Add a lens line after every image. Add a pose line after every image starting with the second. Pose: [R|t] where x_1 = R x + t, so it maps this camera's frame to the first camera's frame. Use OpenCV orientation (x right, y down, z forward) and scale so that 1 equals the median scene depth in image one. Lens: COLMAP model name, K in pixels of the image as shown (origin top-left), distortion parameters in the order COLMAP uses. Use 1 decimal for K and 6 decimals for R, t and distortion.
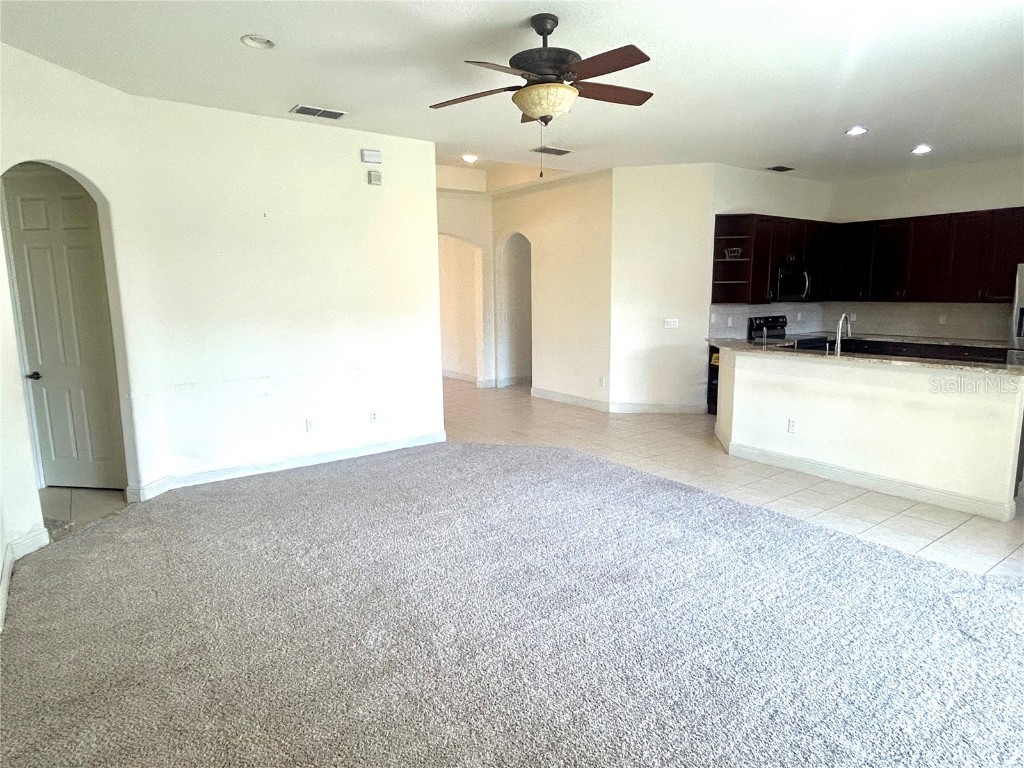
lens RADIAL K [[594.9, 0, 516.9], [0, 594.9, 386.0], [0, 0, 1]] dist [-0.005678, -0.001607]
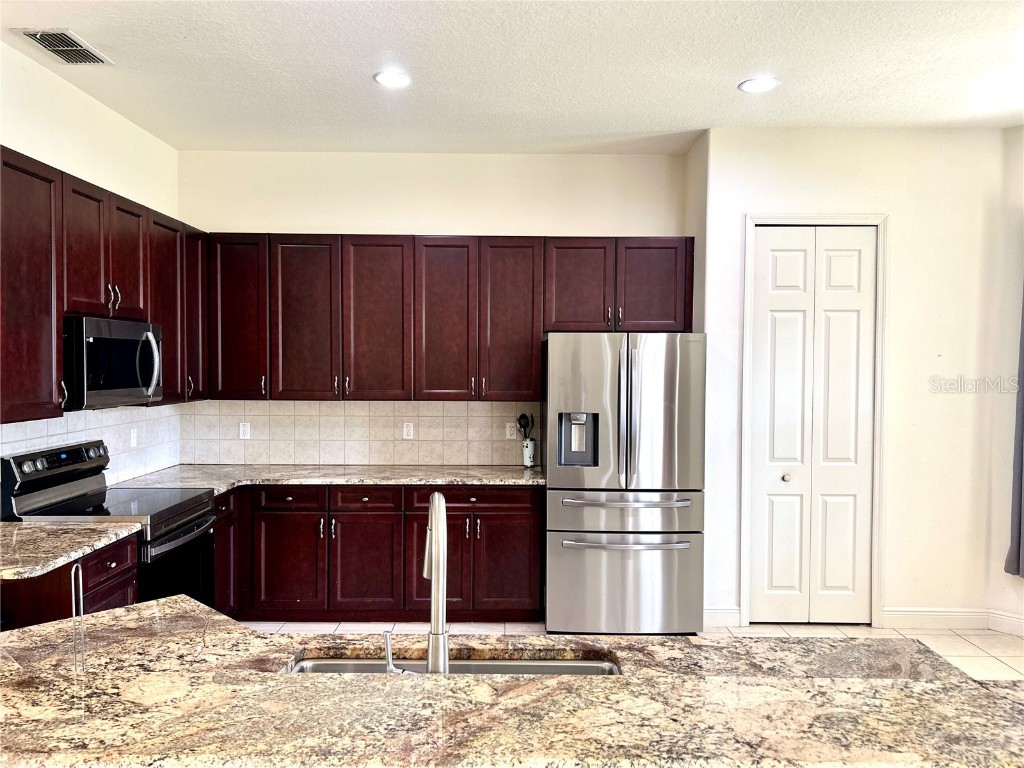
lens RADIAL K [[772.4, 0, 512.6], [0, 772.4, 387.7], [0, 0, 1]] dist [0.054534, -0.061463]
pose [[0.584720, -0.012364, 0.811141, 0.202940], [0.119462, 0.990295, -0.071021, -0.088153], [-0.802391, 0.138428, 0.580522, 0.504188]]
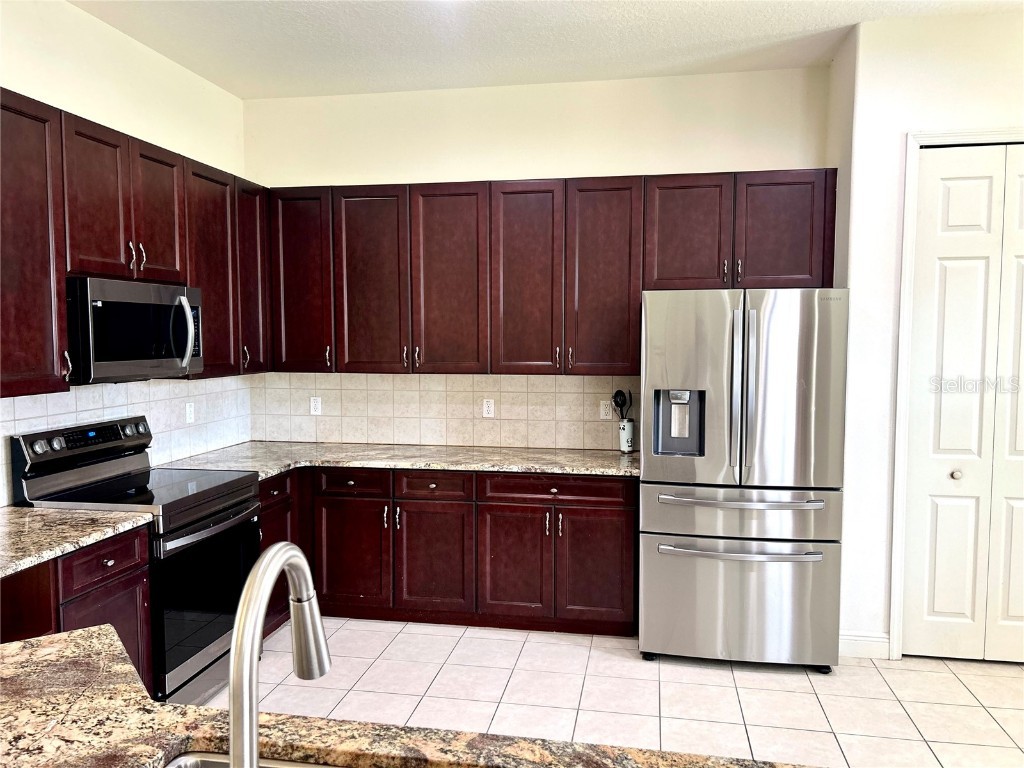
lens RADIAL K [[772.4, 0, 514.0], [0, 772.4, 389.5], [0, 0, 1]] dist [0.054534, -0.061463]
pose [[0.720263, -0.039043, 0.692602, 0.301816], [0.104860, 0.993070, -0.053067, -0.090446], [-0.685730, 0.110848, 0.719366, 0.533013]]
